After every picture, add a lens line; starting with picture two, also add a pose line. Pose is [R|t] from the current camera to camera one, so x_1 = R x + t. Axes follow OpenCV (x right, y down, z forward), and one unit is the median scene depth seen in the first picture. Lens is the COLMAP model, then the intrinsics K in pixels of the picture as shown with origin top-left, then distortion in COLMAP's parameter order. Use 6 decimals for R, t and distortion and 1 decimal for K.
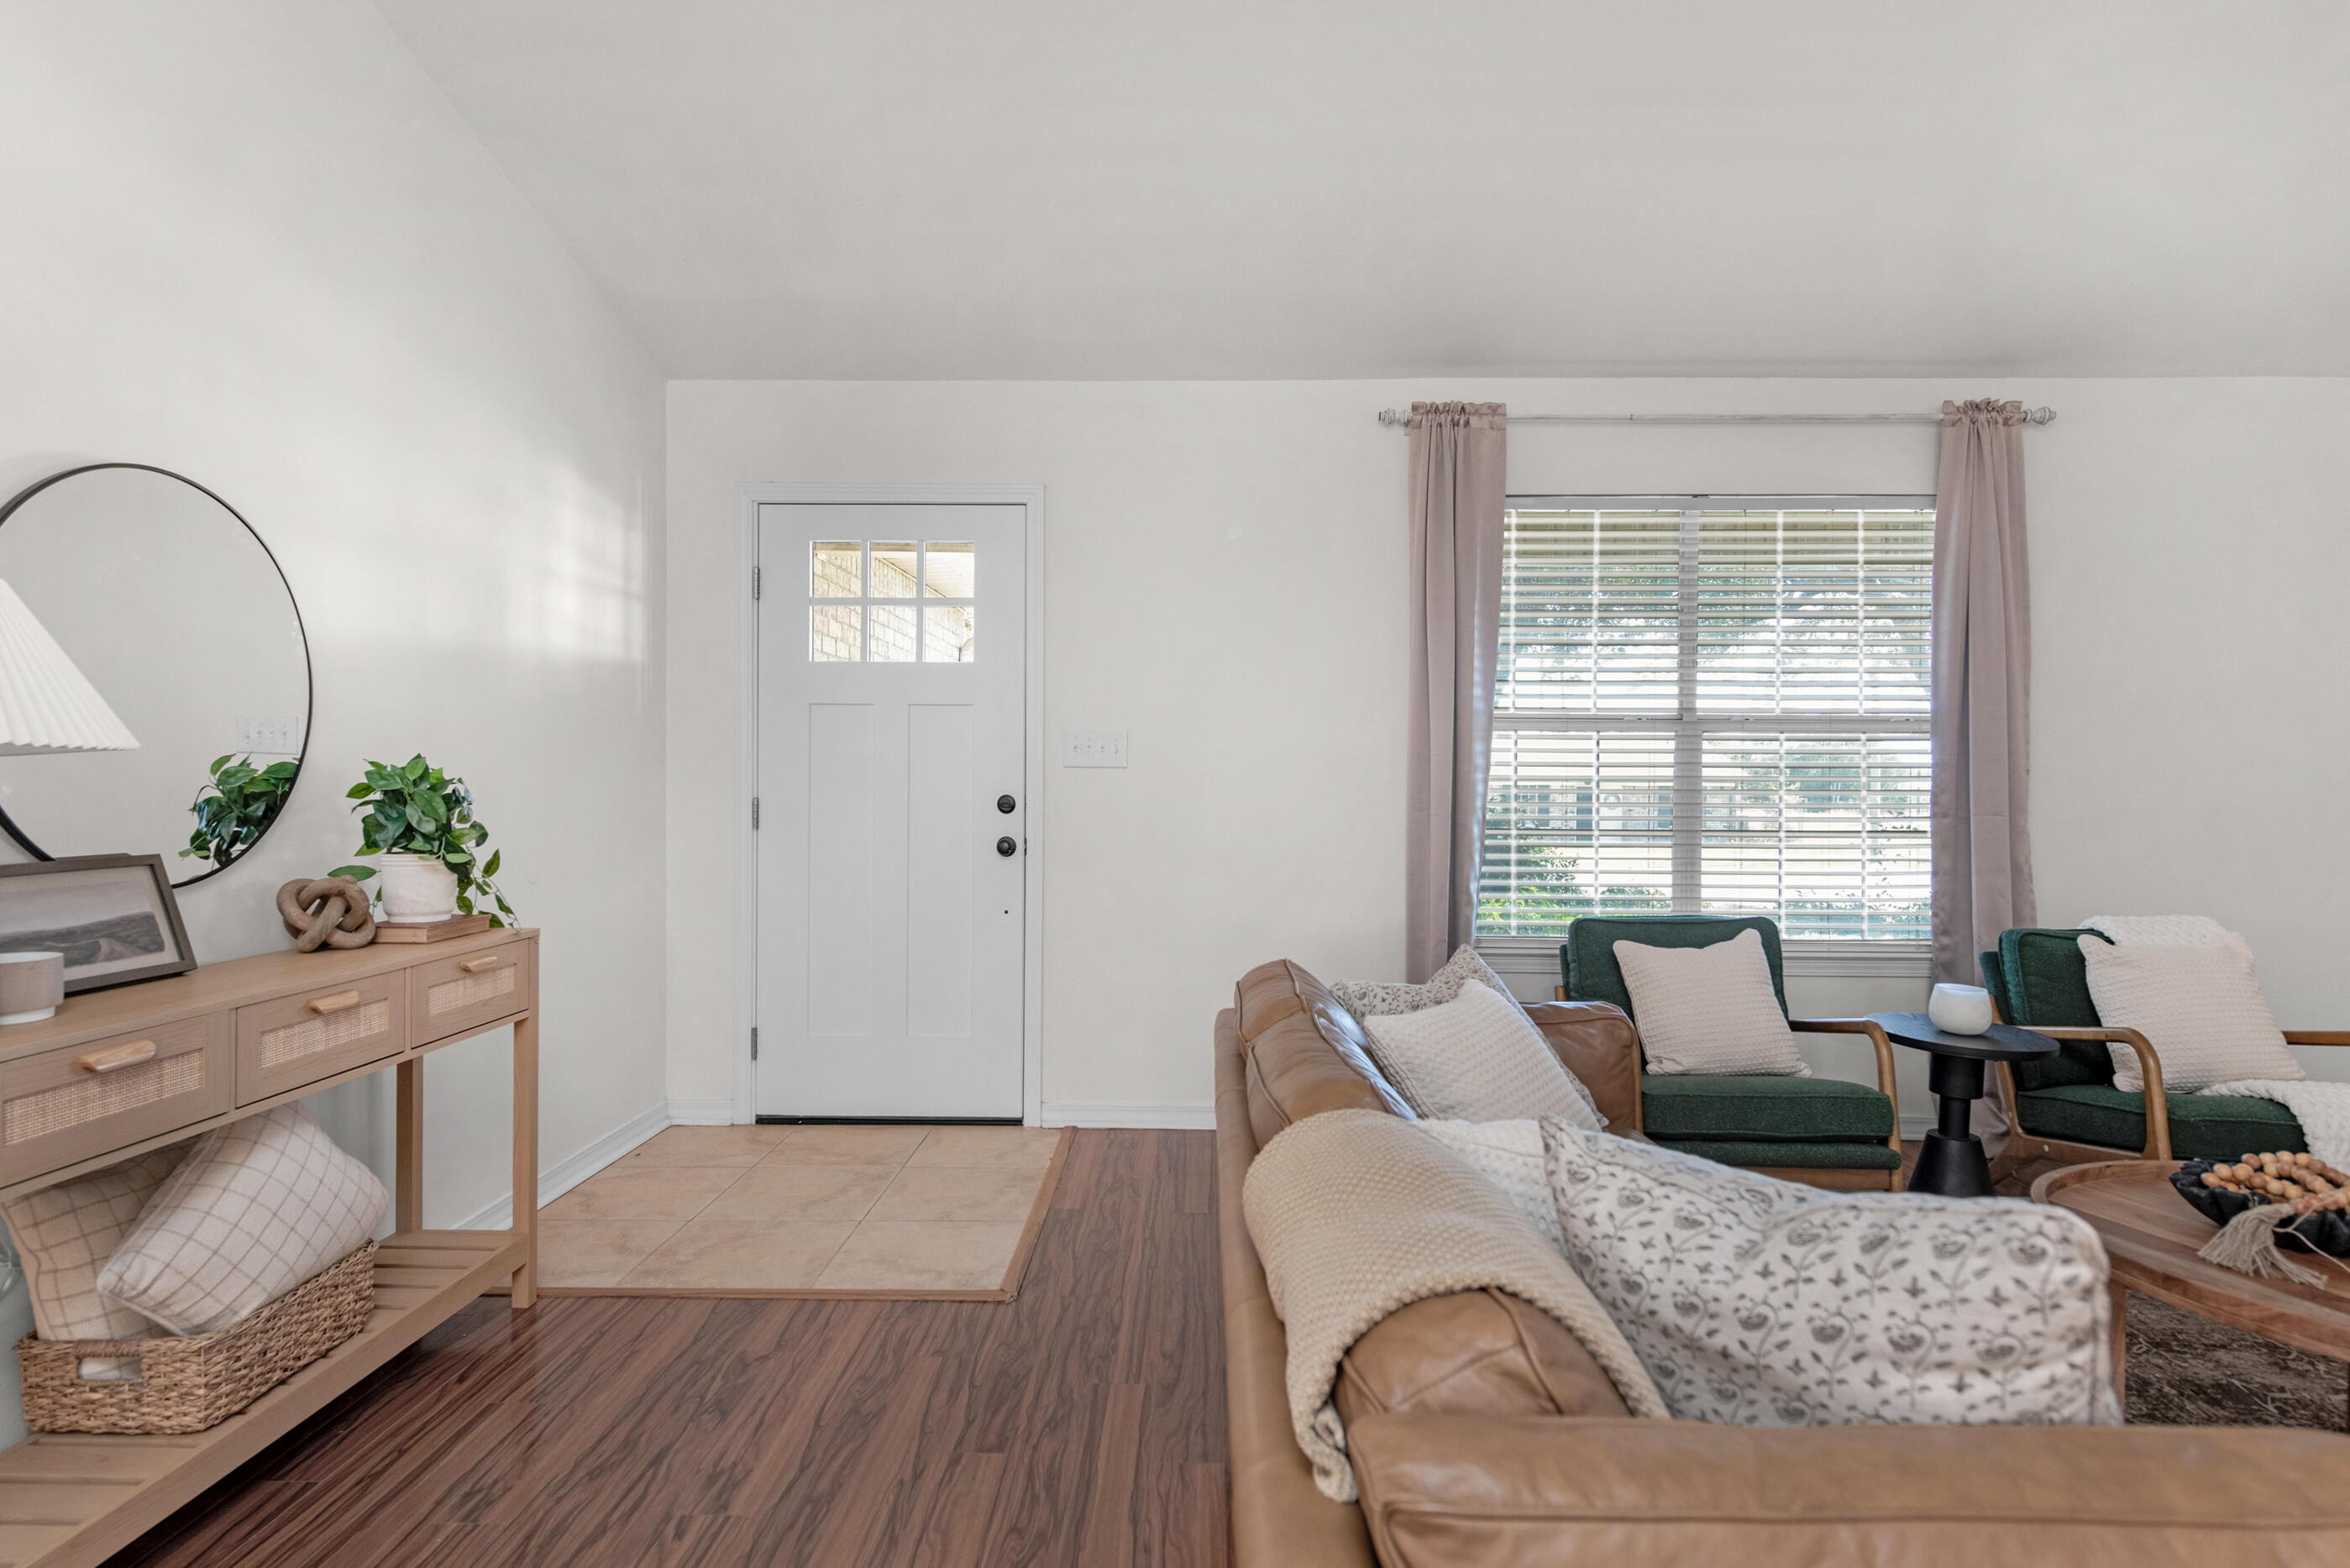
lens RADIAL K [[1259.5, 0, 1187.7], [0, 1259.5, 798.2], [0, 0, 1]] dist [-0.002570, -0.002924]
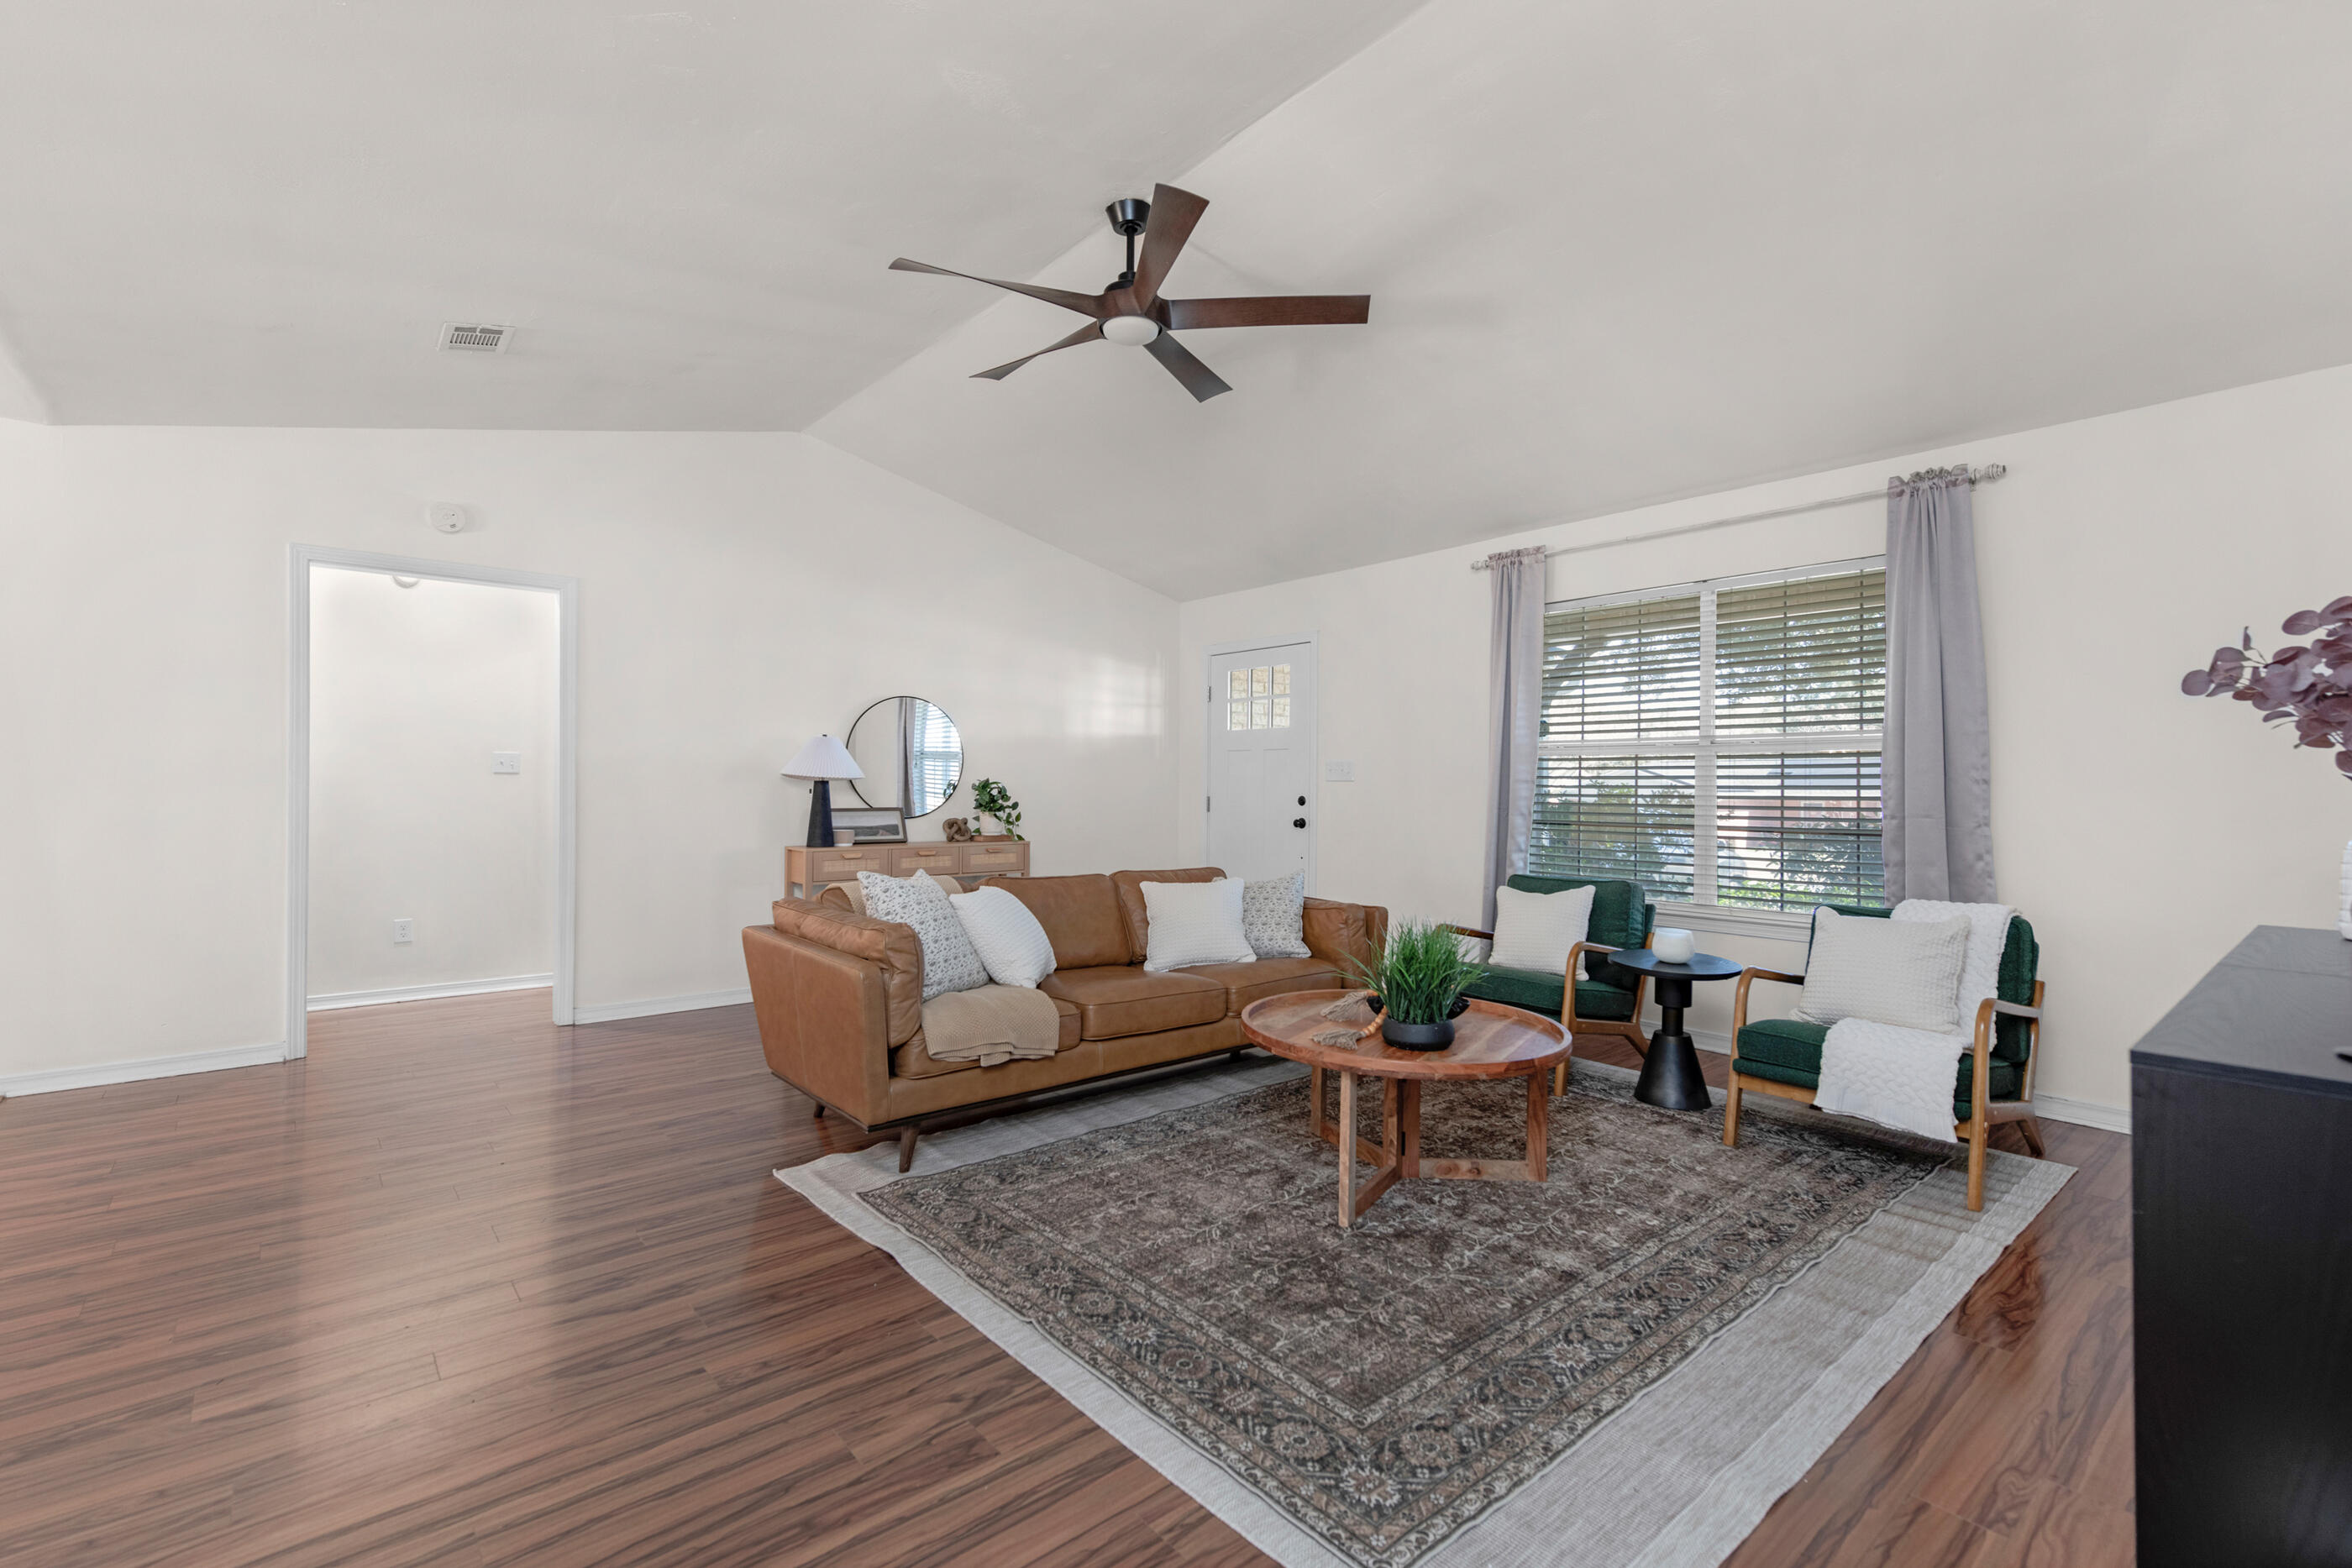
lens RADIAL K [[1038.2, 0, 1166.6], [0, 1038.2, 802.1], [0, 0, 1]] dist [0.011317, -0.003843]
pose [[0.641545, -0.001782, -0.767083, 1.373850], [-0.010664, 0.999880, -0.011241, 0.040202], [0.767011, 0.015391, 0.641449, -0.201206]]
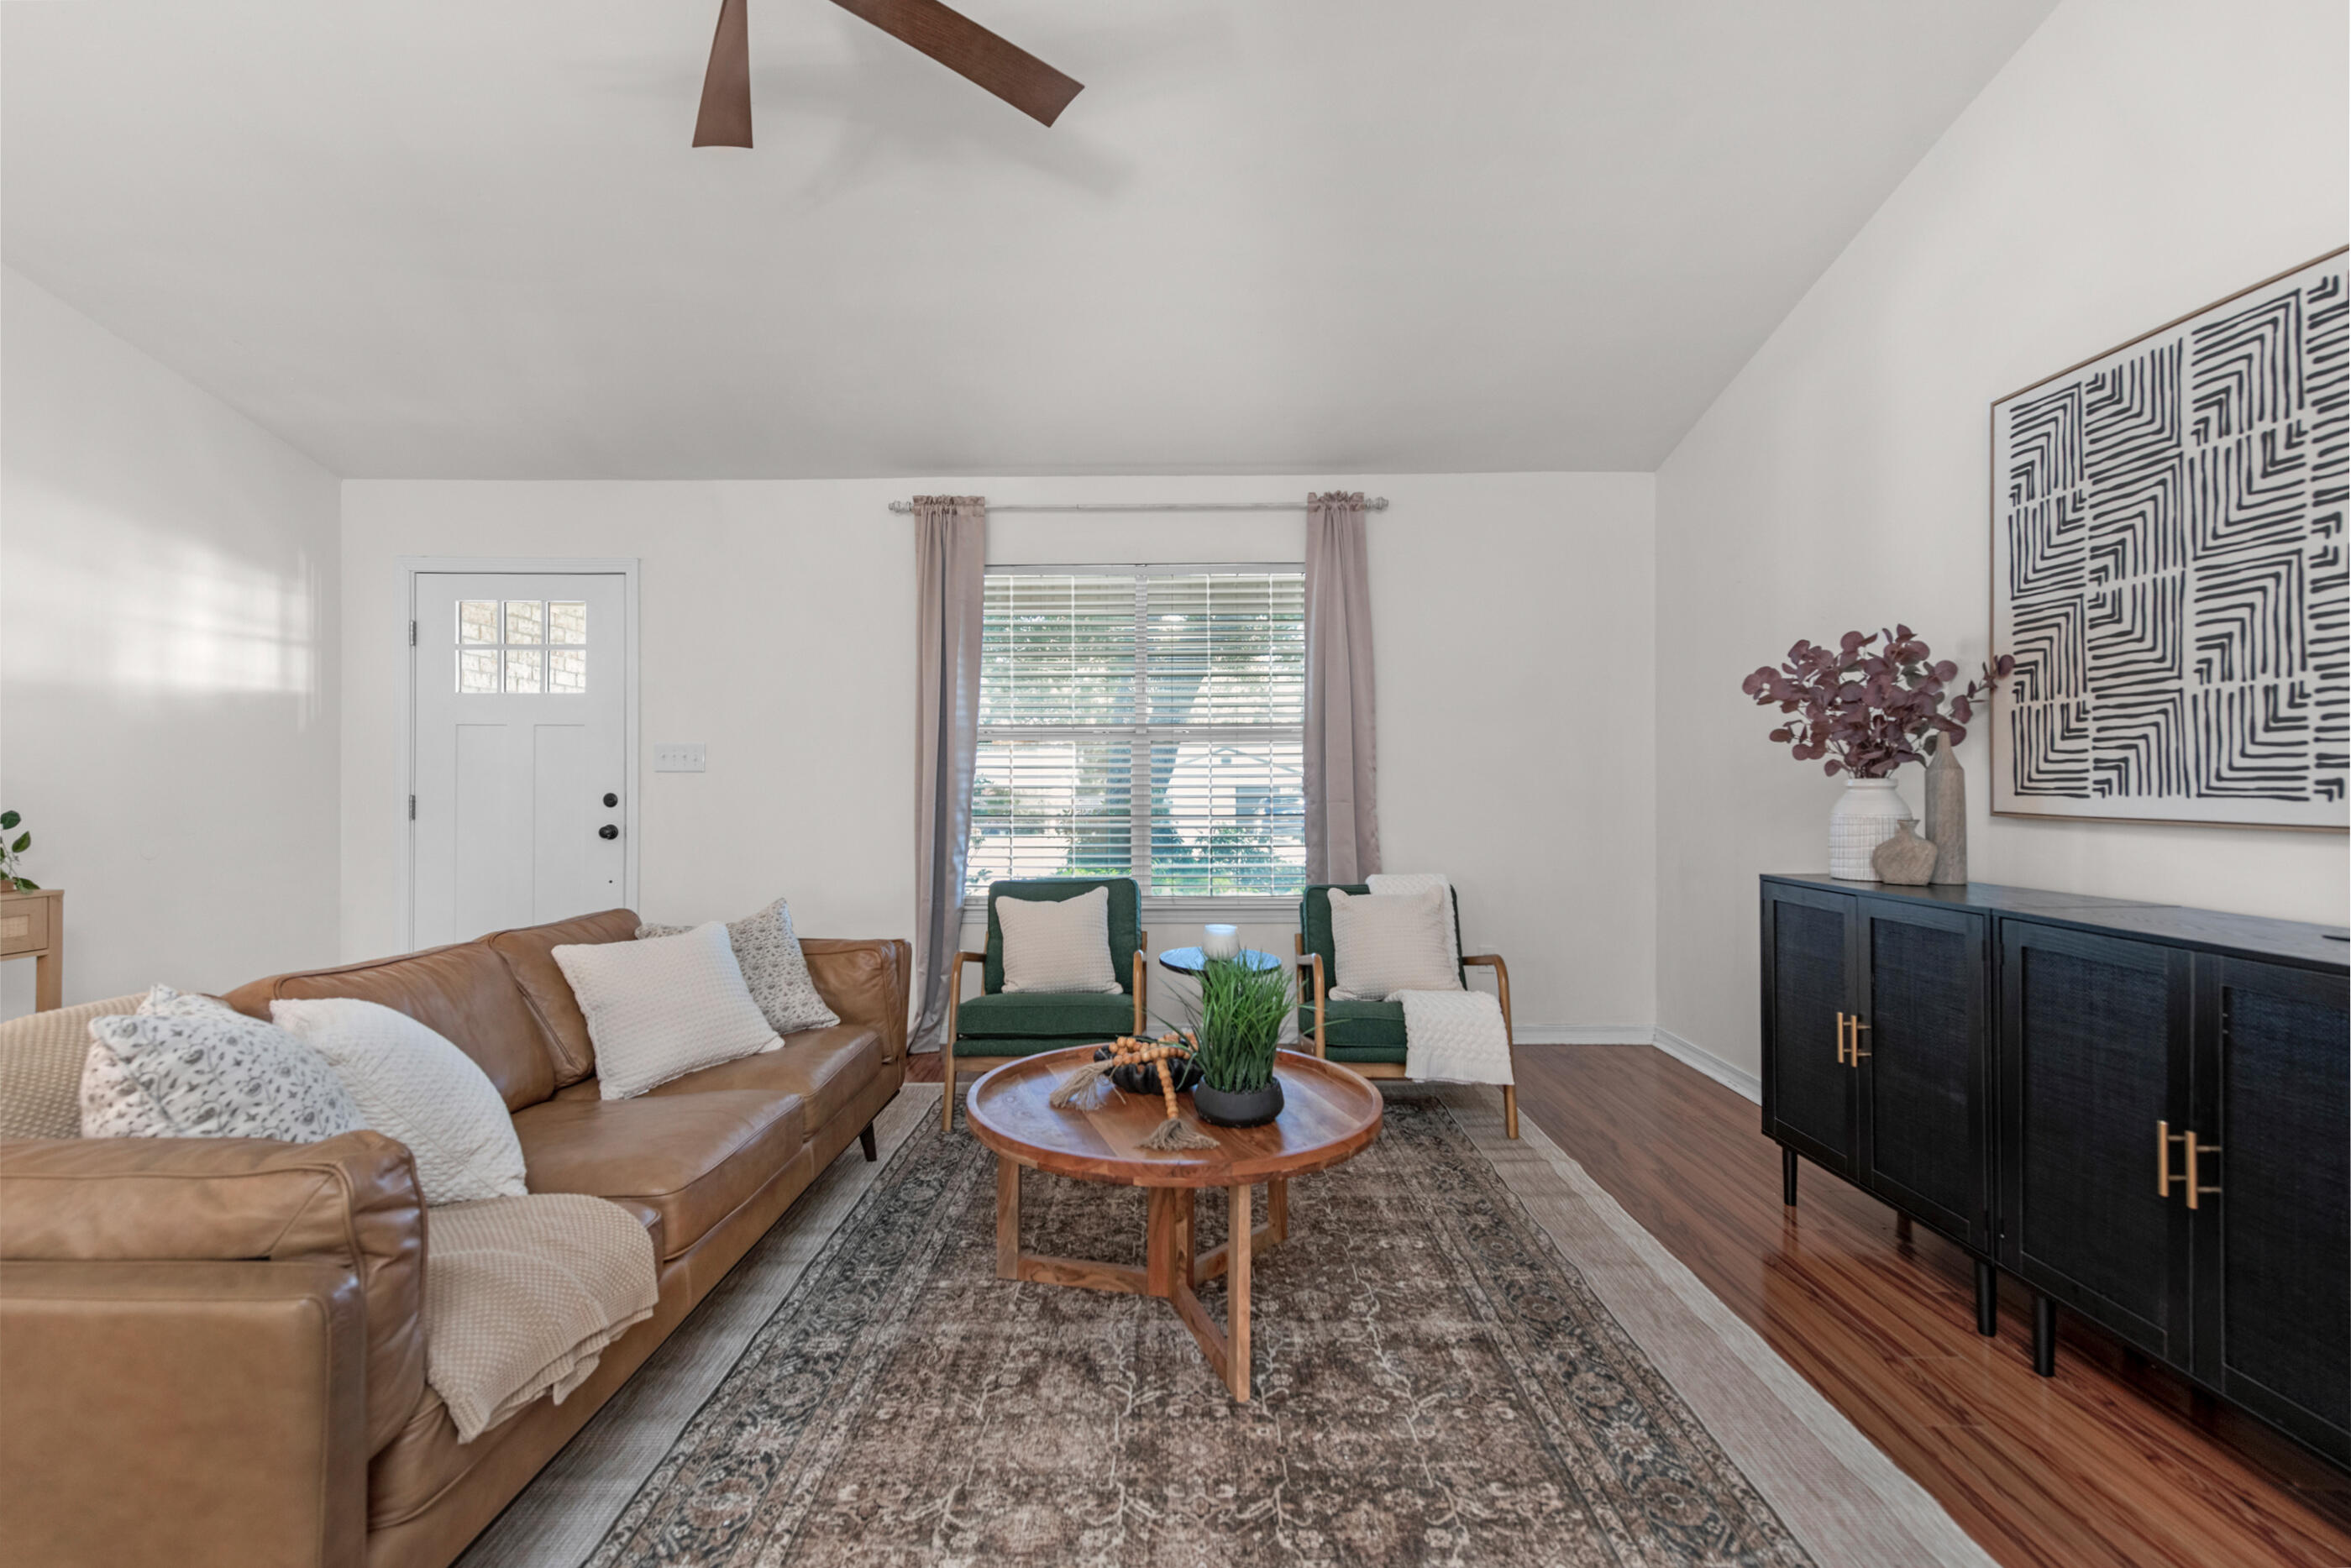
lens RADIAL K [[1037.7, 0, 1197.2], [0, 1037.7, 783.6], [0, 0, 1]] dist [0.011317, -0.003843]
pose [[0.999785, -0.008423, 0.018926, 0.689174], [0.008733, 0.999828, -0.016384, 0.017565], [-0.018785, 0.016546, 0.999687, -0.155470]]
